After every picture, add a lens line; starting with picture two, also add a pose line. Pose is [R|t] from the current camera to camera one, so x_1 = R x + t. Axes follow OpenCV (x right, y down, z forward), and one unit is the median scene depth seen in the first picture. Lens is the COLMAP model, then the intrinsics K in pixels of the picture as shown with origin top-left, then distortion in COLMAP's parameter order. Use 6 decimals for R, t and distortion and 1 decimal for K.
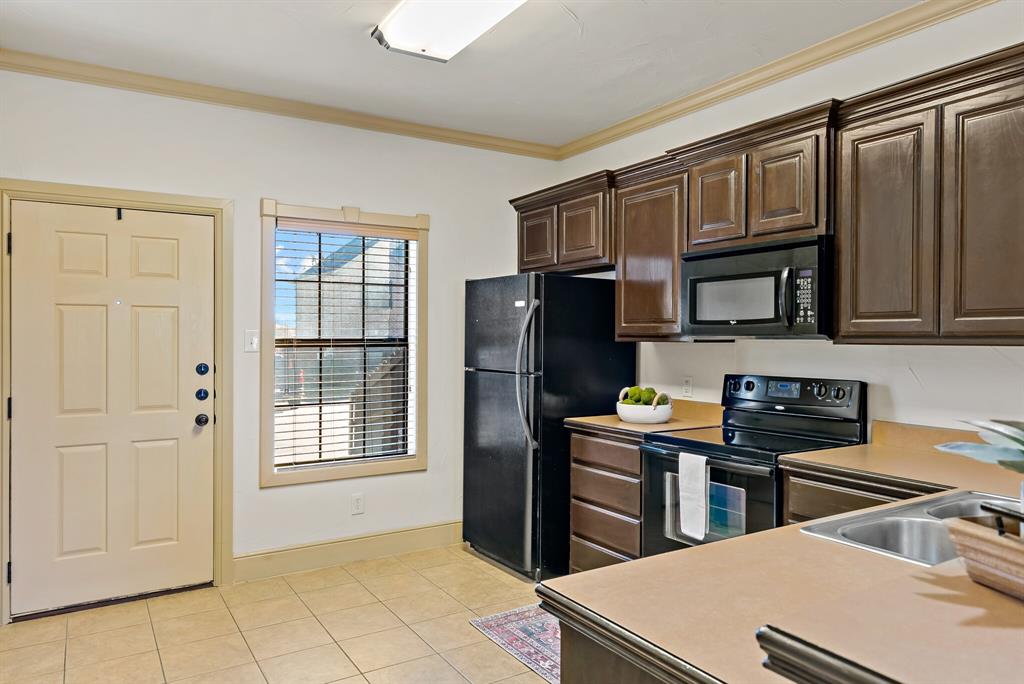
lens RADIAL K [[693.3, 0, 509.8], [0, 693.3, 342.6], [0, 0, 1]] dist [-0.001283, 0.000515]
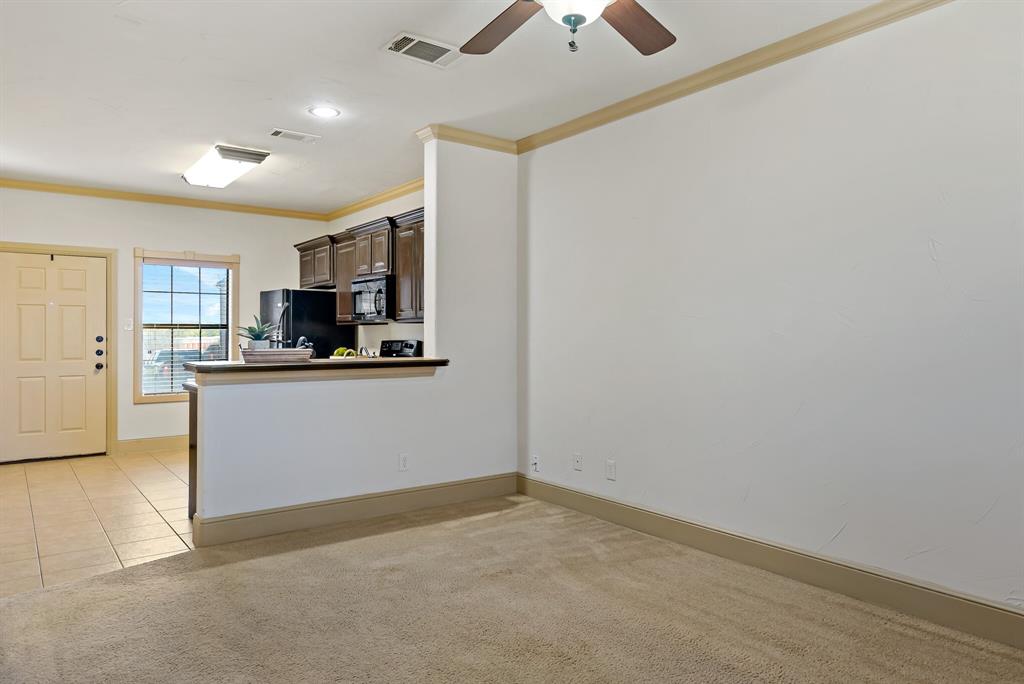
lens RADIAL K [[646.9, 0, 515.0], [0, 646.9, 337.0], [0, 0, 1]] dist [0.008943, -0.001106]
pose [[0.993120, -0.003853, 0.117038, 0.448397], [0.004609, 0.999970, -0.006197, 0.046335], [-0.117010, 0.006693, 0.993108, -0.841639]]
